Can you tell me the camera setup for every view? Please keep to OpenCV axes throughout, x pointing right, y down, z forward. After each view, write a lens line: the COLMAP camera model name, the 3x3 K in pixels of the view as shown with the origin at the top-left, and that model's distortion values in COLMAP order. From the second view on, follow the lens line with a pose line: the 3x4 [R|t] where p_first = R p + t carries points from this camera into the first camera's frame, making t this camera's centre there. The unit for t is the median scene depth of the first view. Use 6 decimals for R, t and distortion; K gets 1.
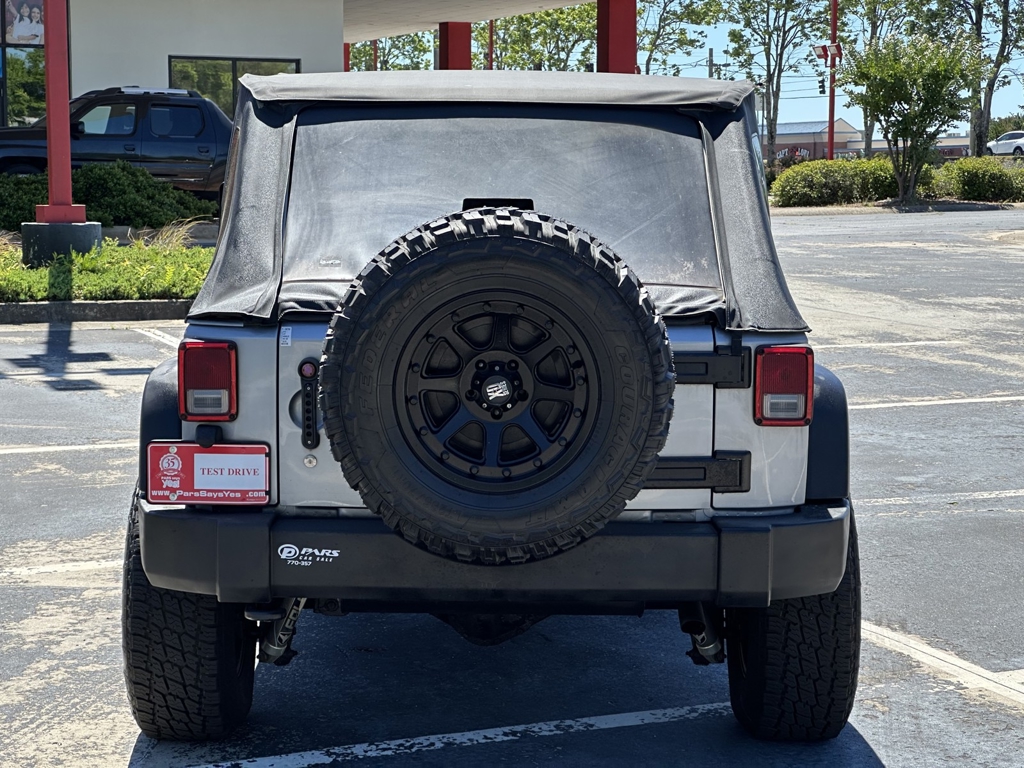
lens RADIAL K [[2267.2, 0, 512.0], [0, 2267.2, 384.0], [0, 0, 1]] dist [-0.061800, 3.412791]
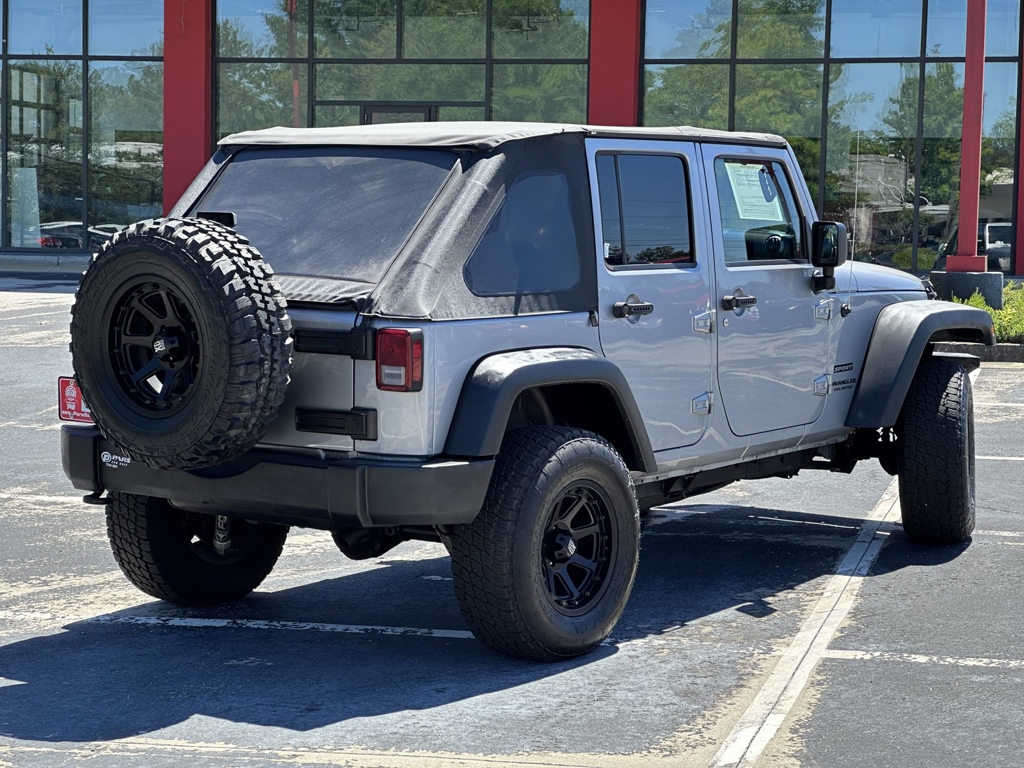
lens RADIAL K [[2267.2, 0, 512.0], [0, 2267.2, 384.0], [0, 0, 1]] dist [-0.061800, 3.412791]
pose [[0.798947, 0.055726, -0.598814, 0.947365], [-0.073900, 0.997249, -0.005795, 0.017169], [0.596844, 0.048883, 0.800867, 0.003789]]
